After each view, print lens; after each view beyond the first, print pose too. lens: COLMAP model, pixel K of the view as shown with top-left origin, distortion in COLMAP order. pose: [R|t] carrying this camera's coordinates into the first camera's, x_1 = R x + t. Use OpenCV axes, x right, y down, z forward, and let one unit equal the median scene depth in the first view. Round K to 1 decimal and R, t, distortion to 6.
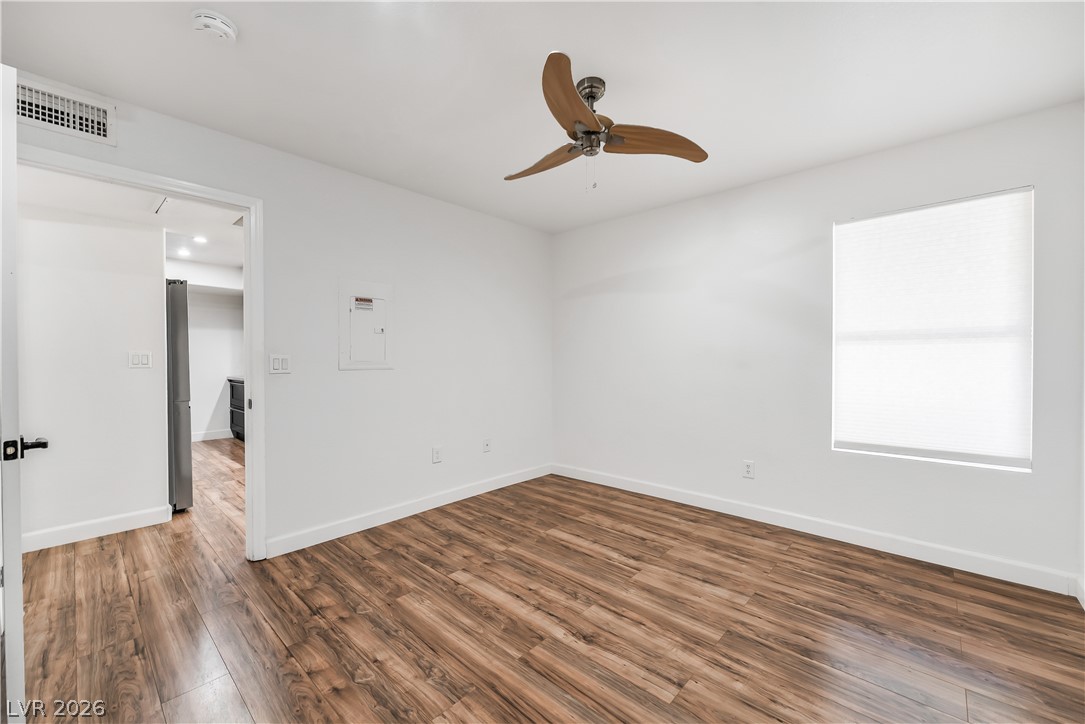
lens RADIAL K [[441.2, 0, 543.6], [0, 441.2, 363.9], [0, 0, 1]] dist [-0.001764, -0.000137]
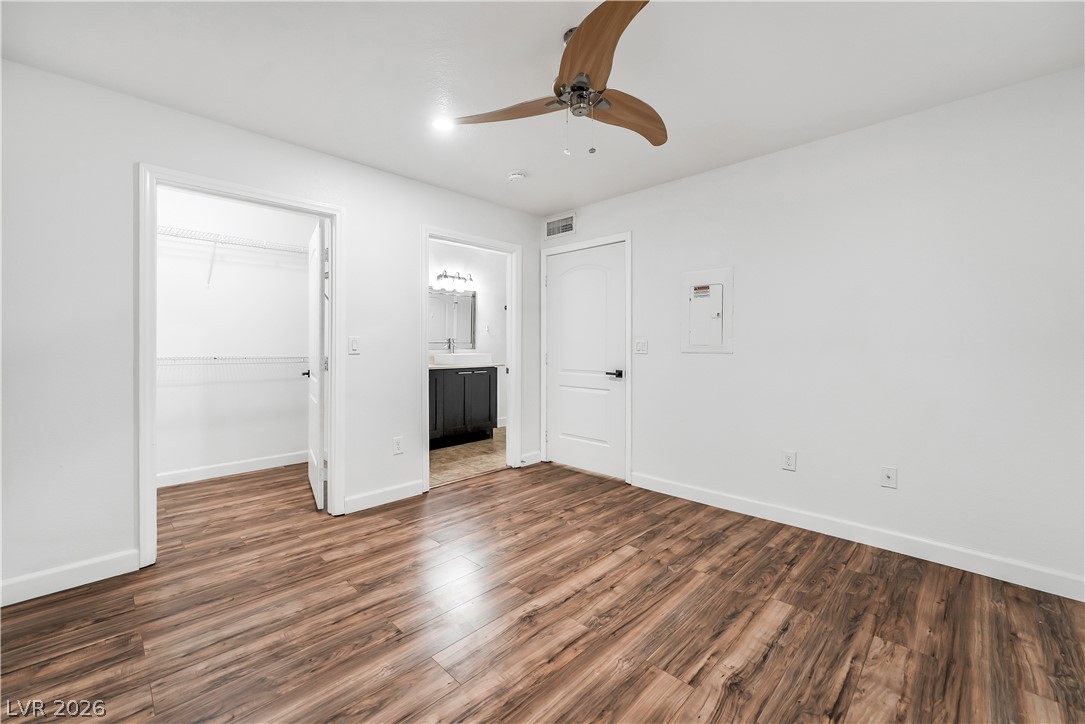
lens RADIAL K [[441.2, 0, 534.0], [0, 441.2, 339.5], [0, 0, 1]] dist [-0.001764, -0.000137]
pose [[-0.047398, -0.006118, -0.998857, 0.773800], [-0.015389, 0.999867, -0.005393, -0.008323], [0.998758, 0.015116, -0.047486, 0.730321]]
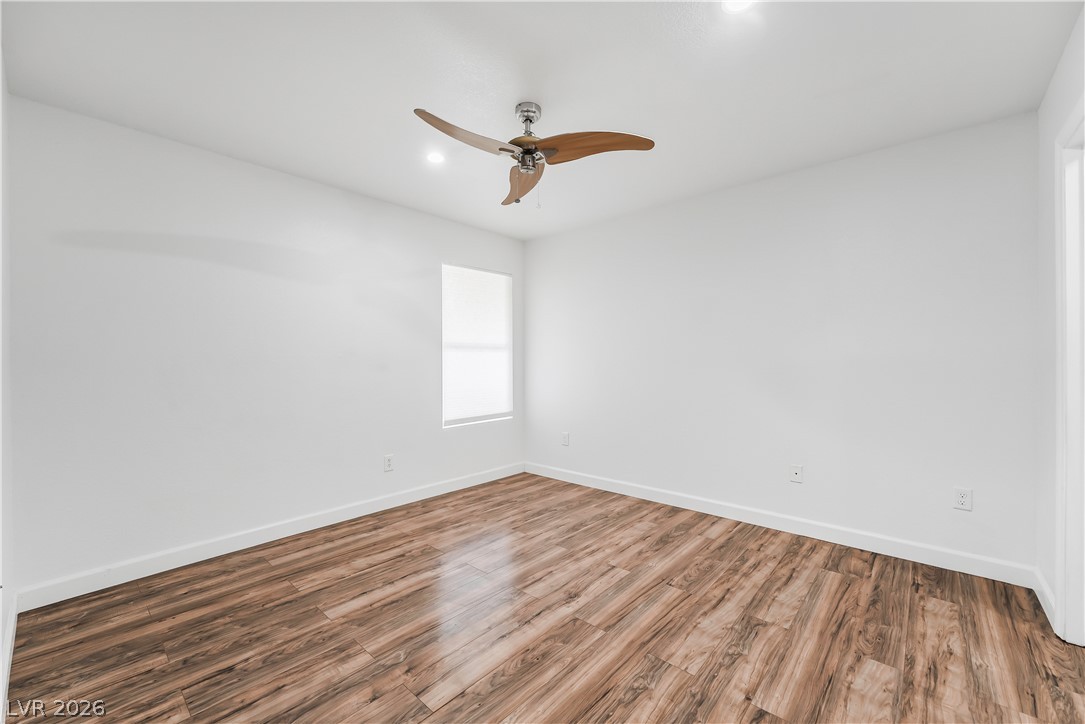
lens RADIAL K [[441.2, 0, 544.1], [0, 441.2, 361.1], [0, 0, 1]] dist [-0.001764, -0.000137]
pose [[-0.026816, -0.000465, 0.999640, -0.750652], [0.018284, 0.999832, 0.000956, -0.007491], [-0.999473, 0.018303, -0.026803, 0.761251]]
